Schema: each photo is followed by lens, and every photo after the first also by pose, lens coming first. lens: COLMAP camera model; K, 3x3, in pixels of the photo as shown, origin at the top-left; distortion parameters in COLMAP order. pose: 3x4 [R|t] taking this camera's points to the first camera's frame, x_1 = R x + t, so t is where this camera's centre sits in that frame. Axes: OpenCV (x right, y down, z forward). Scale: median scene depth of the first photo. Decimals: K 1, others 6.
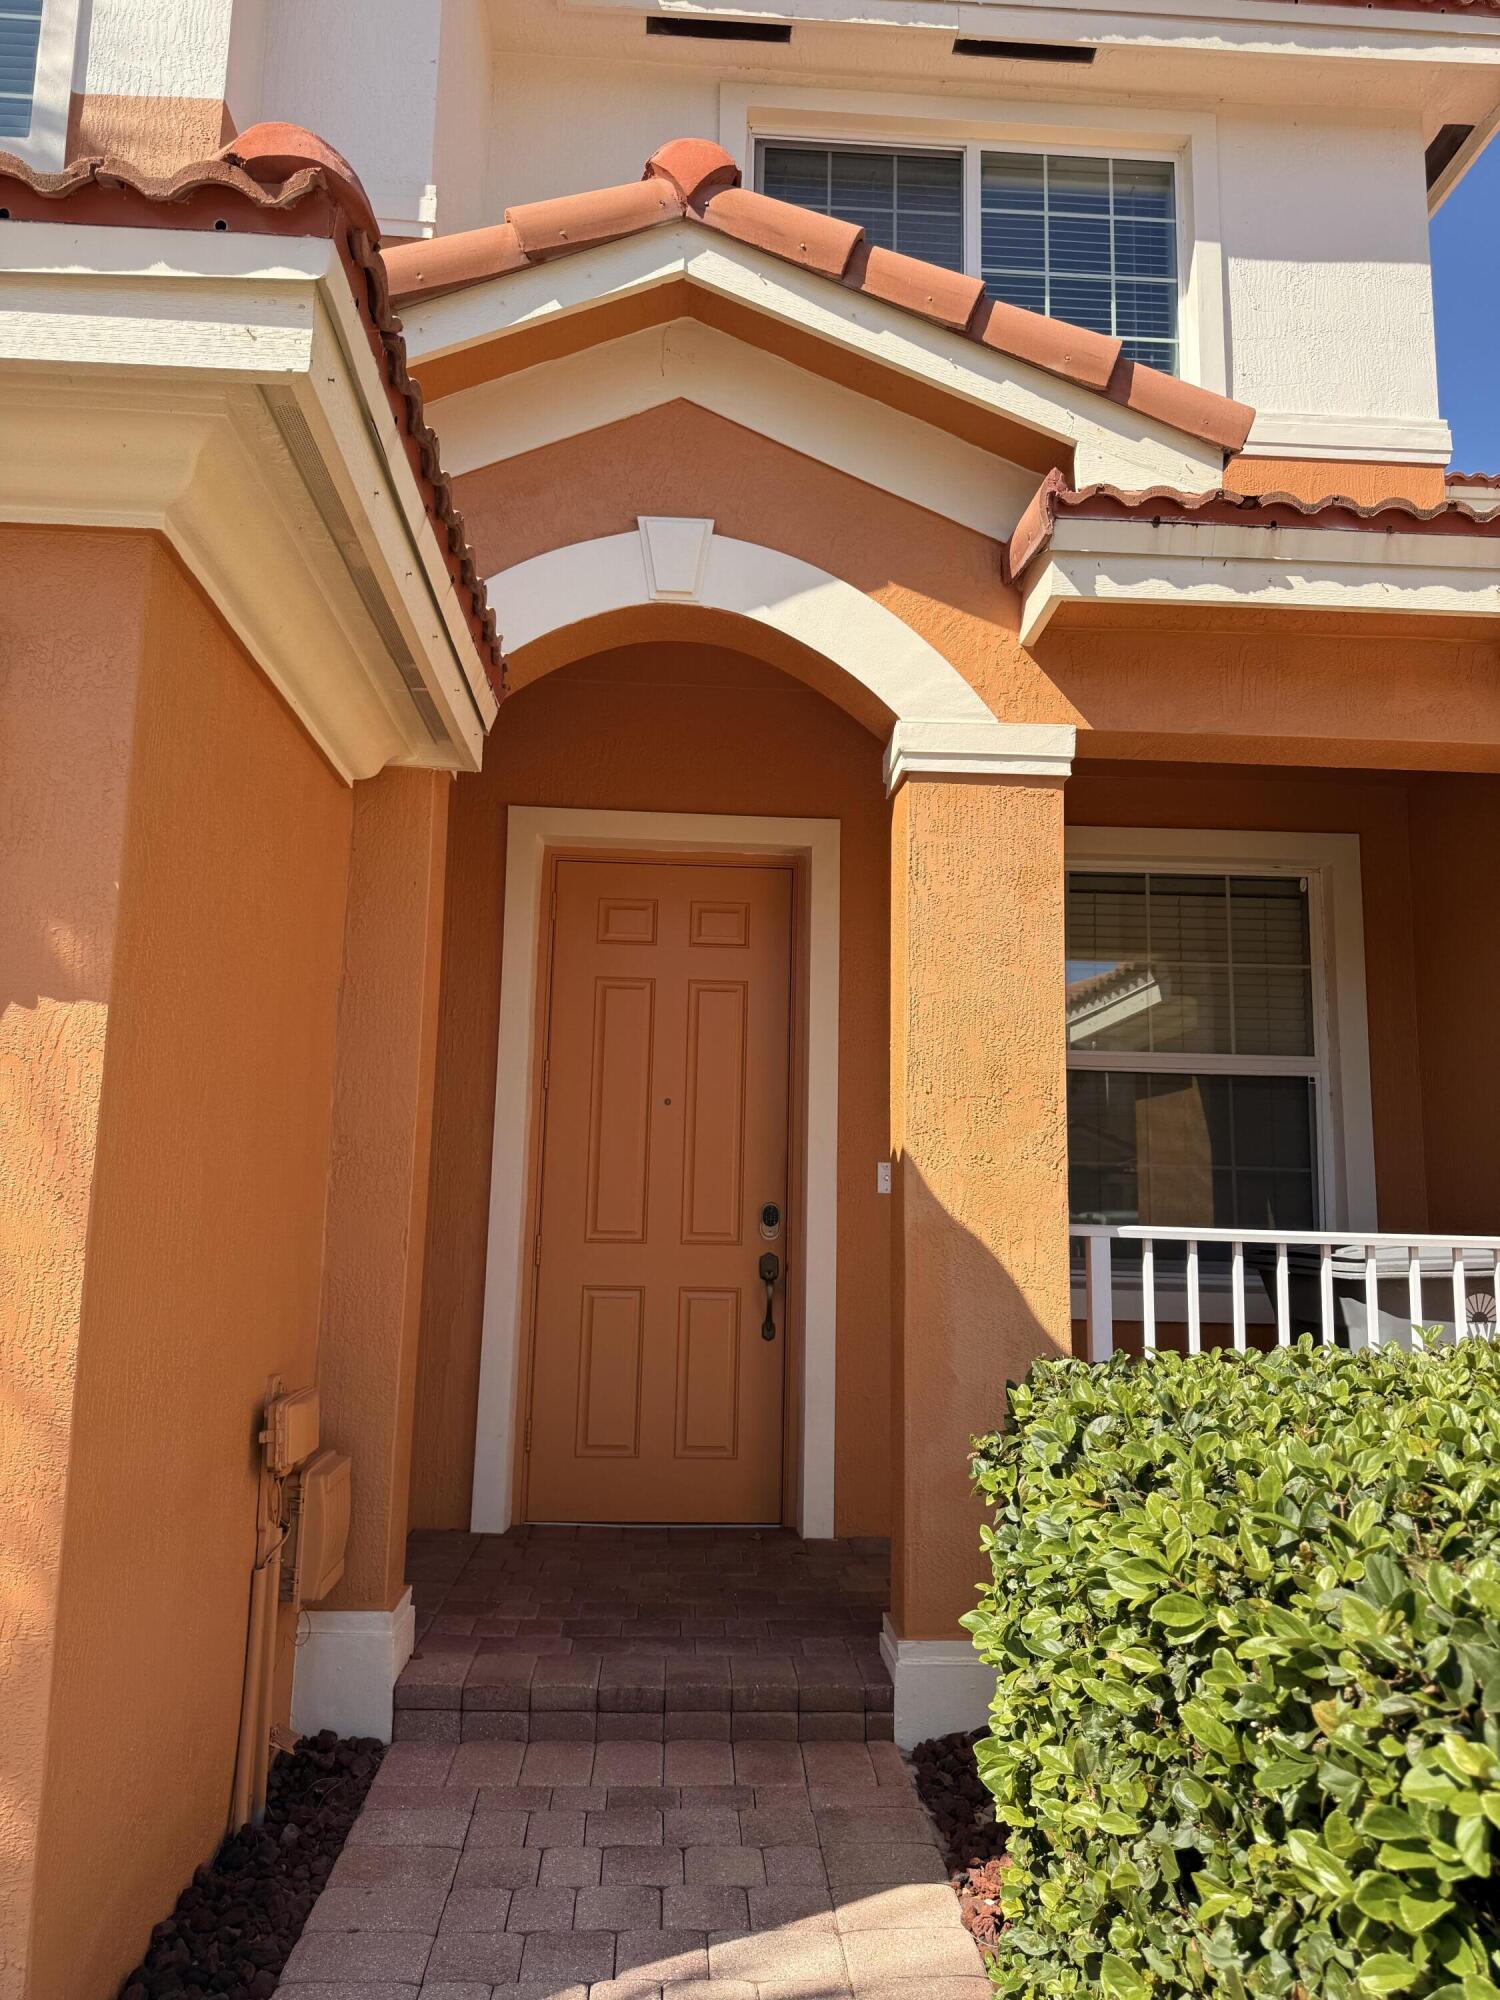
lens RADIAL K [[1398.2, 0, 746.8], [0, 1398.2, 1006.8], [0, 0, 1]] dist [-0.004257, -0.030759]
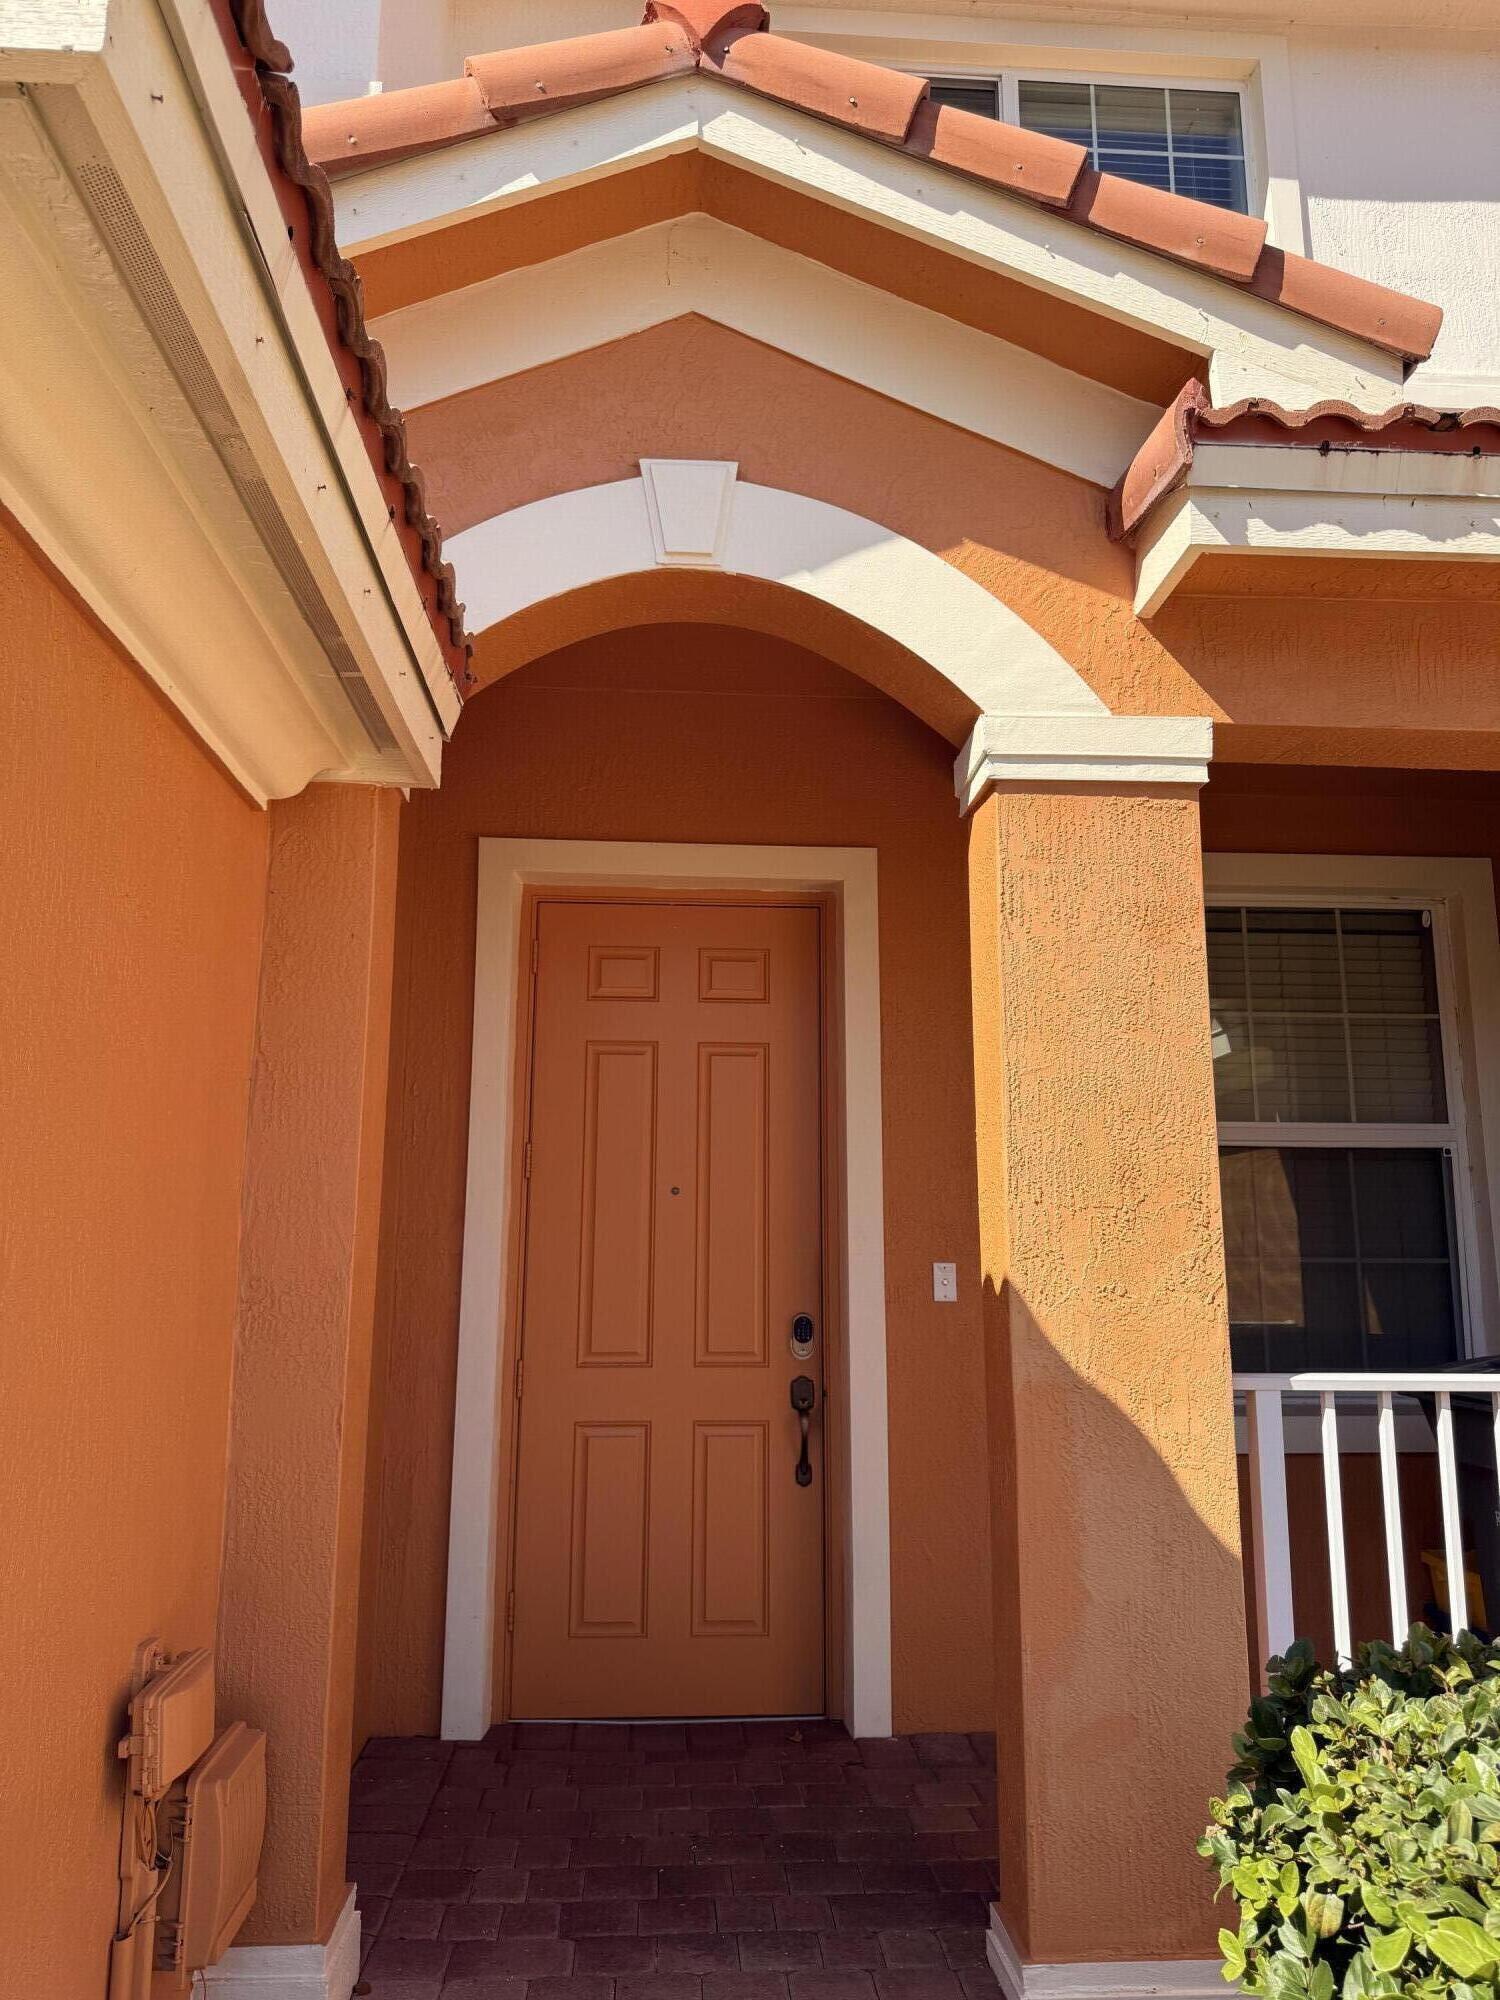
lens RADIAL K [[1398.2, 0, 743.8], [0, 1398.2, 997.3], [0, 0, 1]] dist [-0.004257, -0.030759]
pose [[0.999797, -0.015222, 0.013192, -0.035896], [0.015655, 0.999320, -0.033370, -0.026059], [-0.012675, 0.033570, 0.999356, 0.239725]]
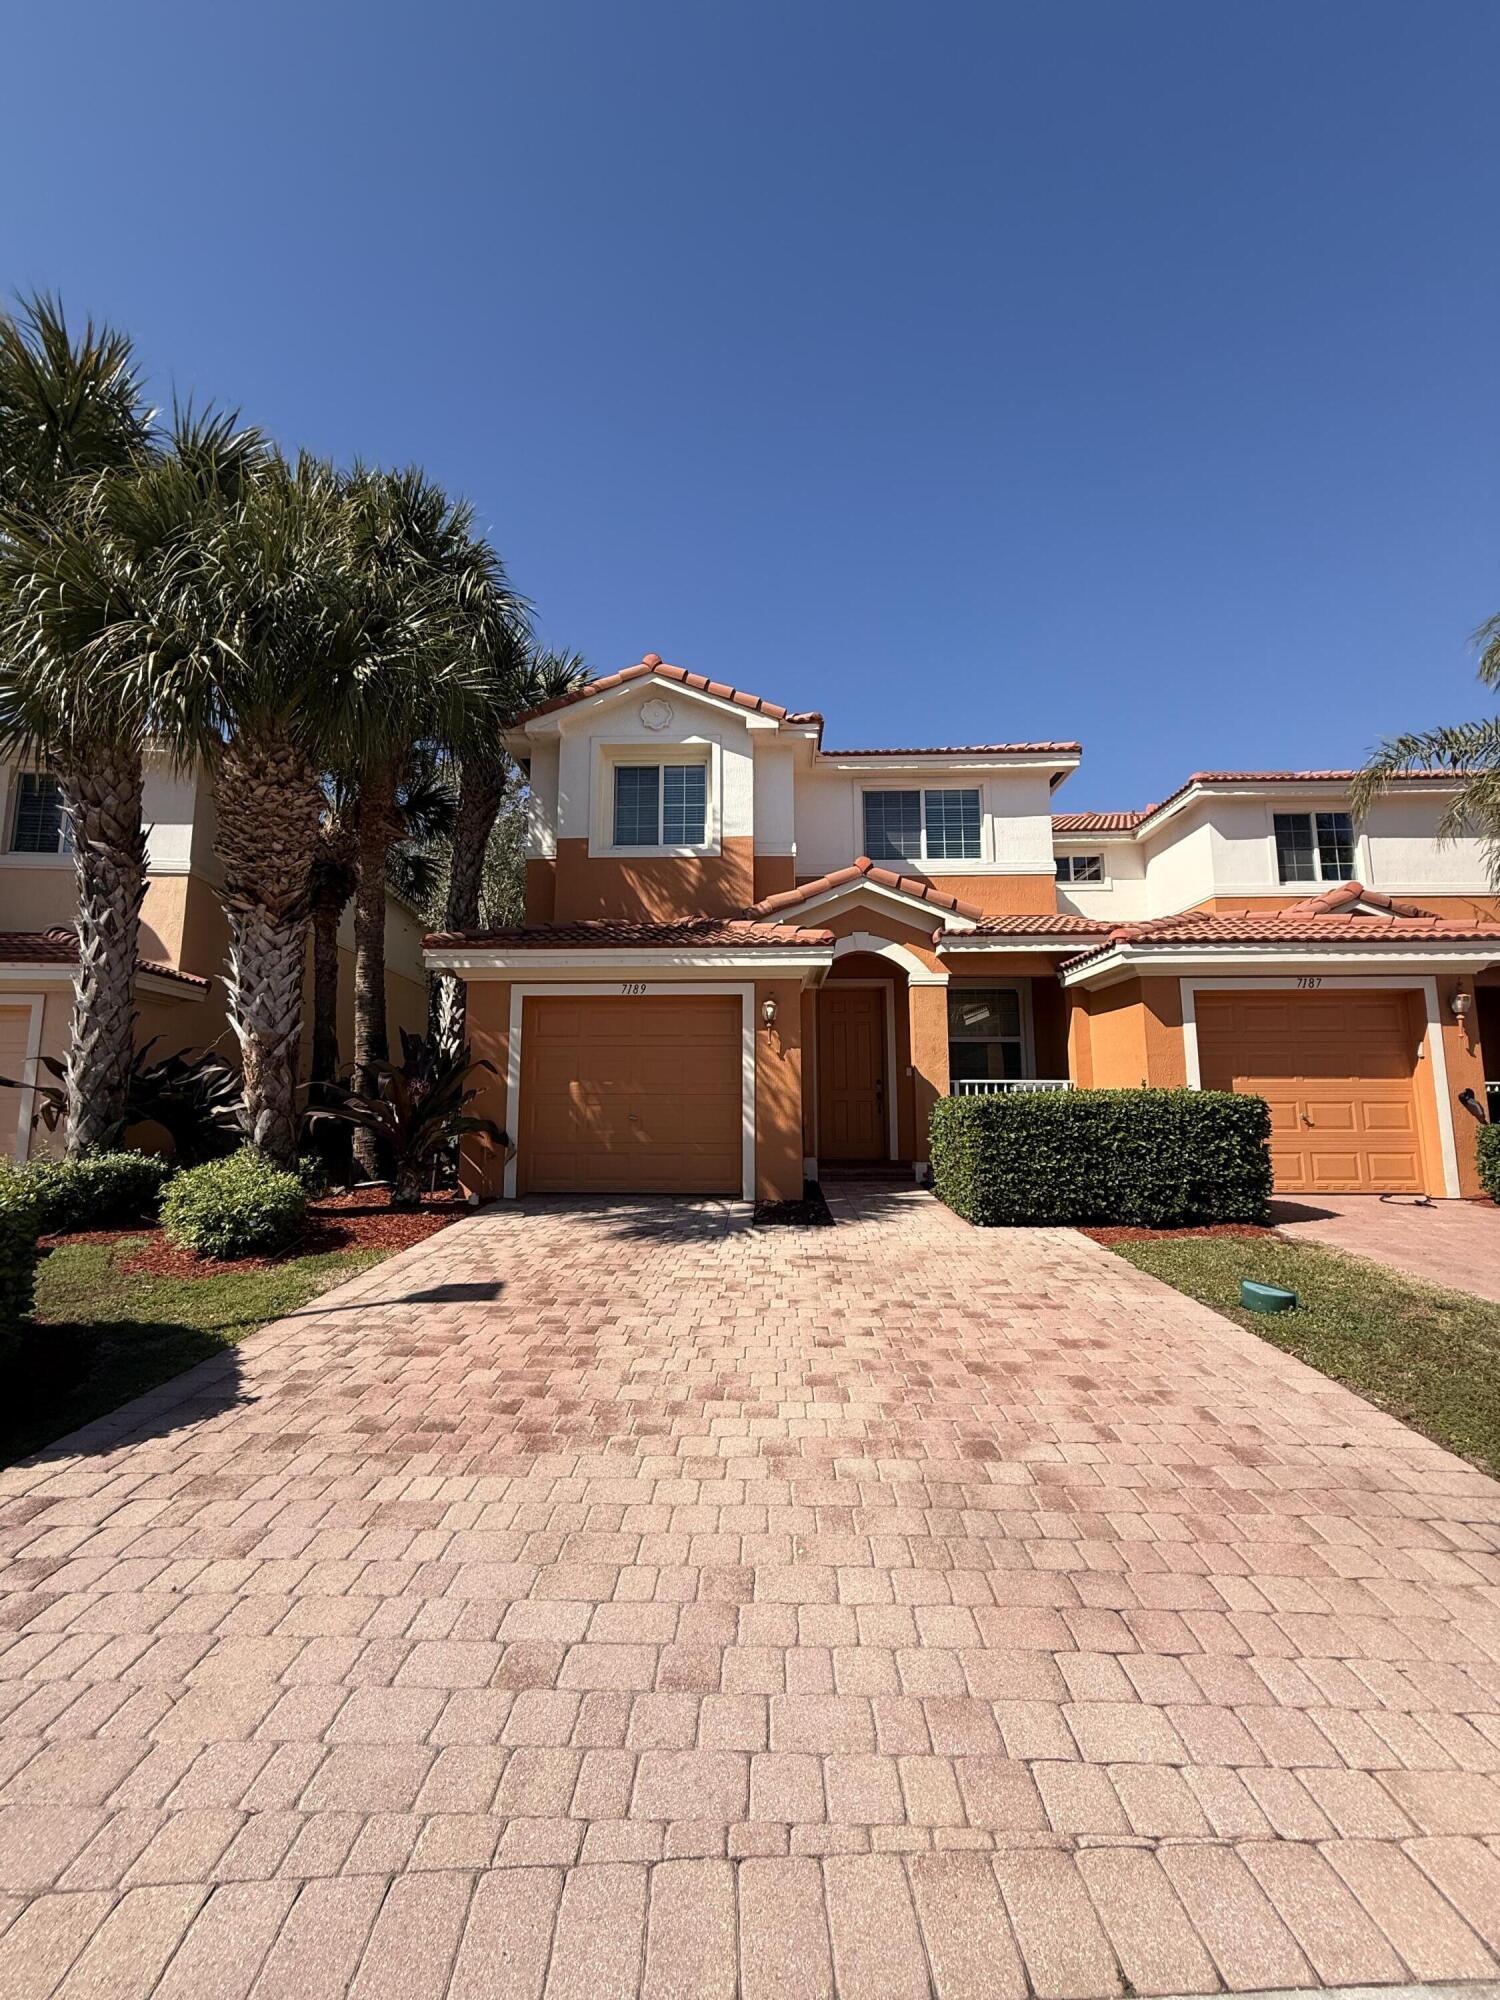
lens RADIAL K [[802.1, 0, 760.6], [0, 802.1, 993.3], [0, 0, 1]] dist [-0.001464, -0.000015]
pose [[0.997552, -0.035842, -0.060044, -0.234281], [0.036990, 0.999151, 0.018119, -0.212027], [0.059344, -0.020296, 0.998031, -1.737557]]
